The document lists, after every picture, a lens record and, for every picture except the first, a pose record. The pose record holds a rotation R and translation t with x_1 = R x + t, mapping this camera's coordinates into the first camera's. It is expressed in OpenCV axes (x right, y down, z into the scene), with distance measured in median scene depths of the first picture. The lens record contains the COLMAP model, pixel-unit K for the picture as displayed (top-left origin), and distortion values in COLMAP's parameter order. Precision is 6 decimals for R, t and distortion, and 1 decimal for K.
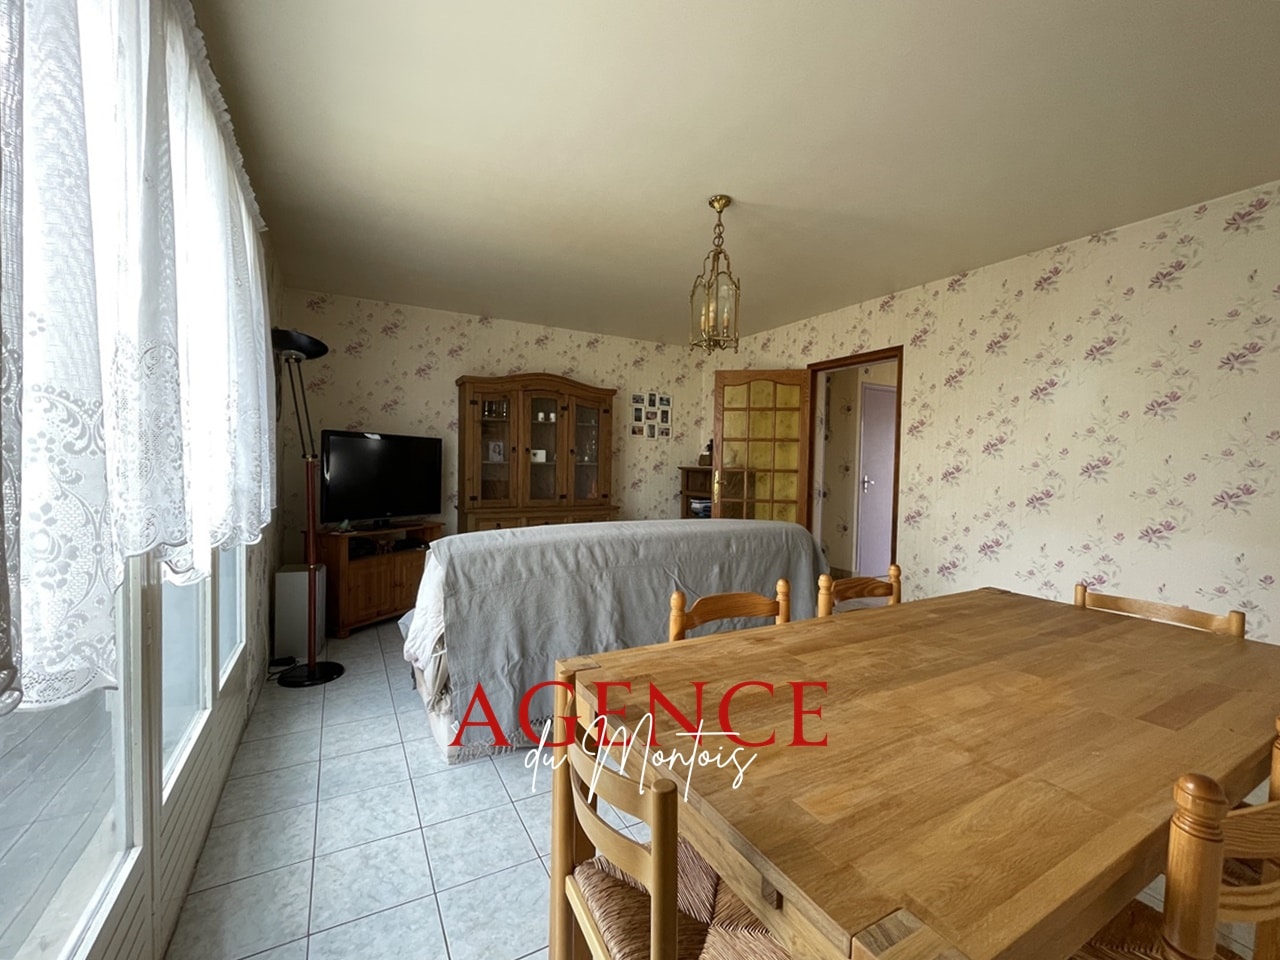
lens RADIAL K [[548.6, 0, 638.8], [0, 548.6, 477.5], [0, 0, 1]] dist [-0.001607, -0.000370]
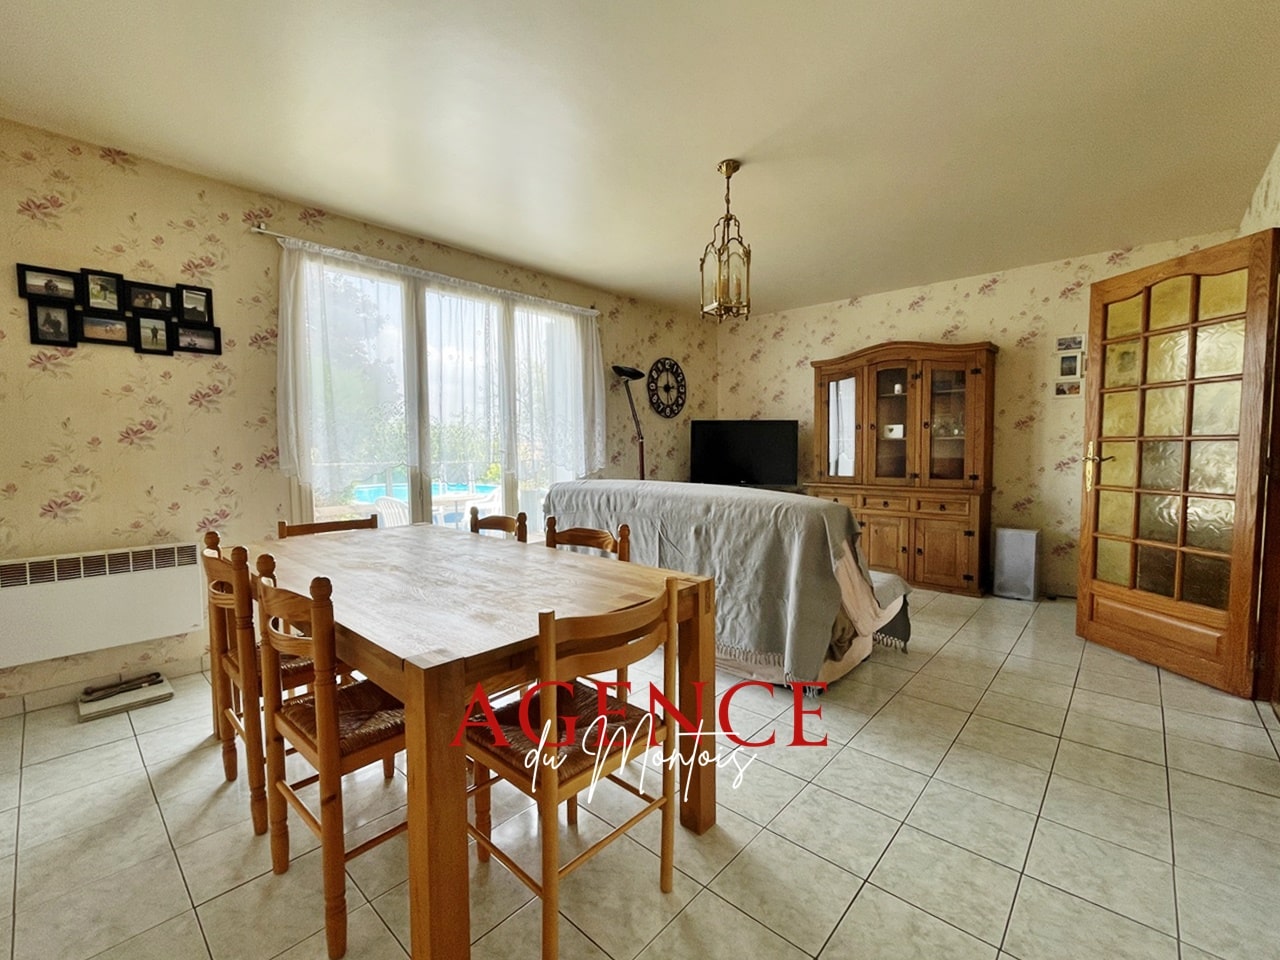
lens RADIAL K [[548.6, 0, 638.8], [0, 548.6, 477.5], [0, 0, 1]] dist [-0.001607, -0.000370]
pose [[0.317450, 0.029537, -0.947815, 0.611886], [-0.014530, 0.999549, 0.026282, 0.022524], [0.948164, 0.005429, 0.317736, 0.316923]]
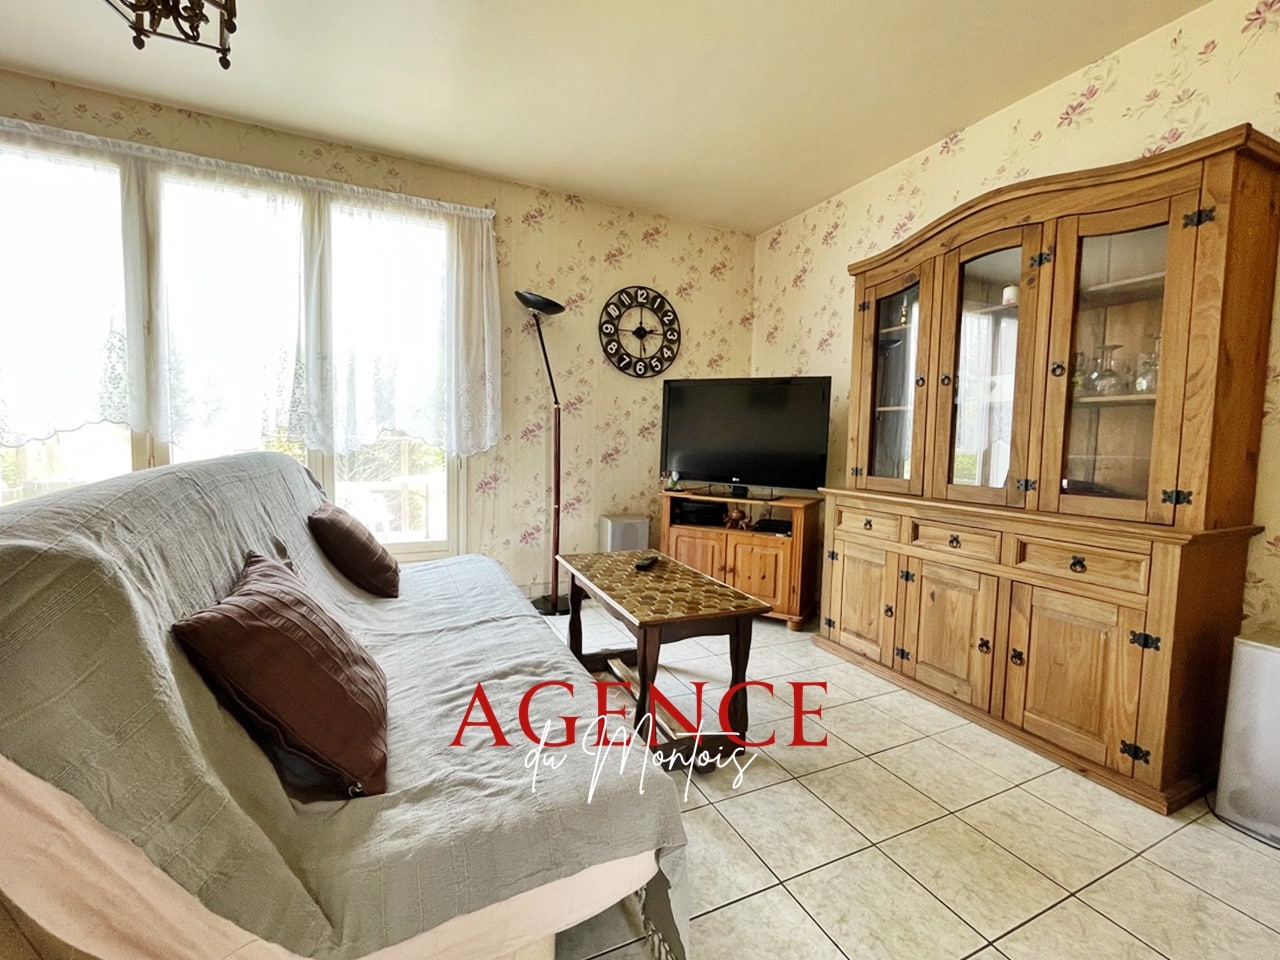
lens RADIAL K [[548.6, 0, 638.8], [0, 548.6, 477.5], [0, 0, 1]] dist [-0.001607, -0.000370]
pose [[-0.064827, 0.048246, -0.996730, 0.300725], [-0.056442, 0.997054, 0.051933, 0.026727], [0.996299, 0.059624, -0.061913, 0.806655]]
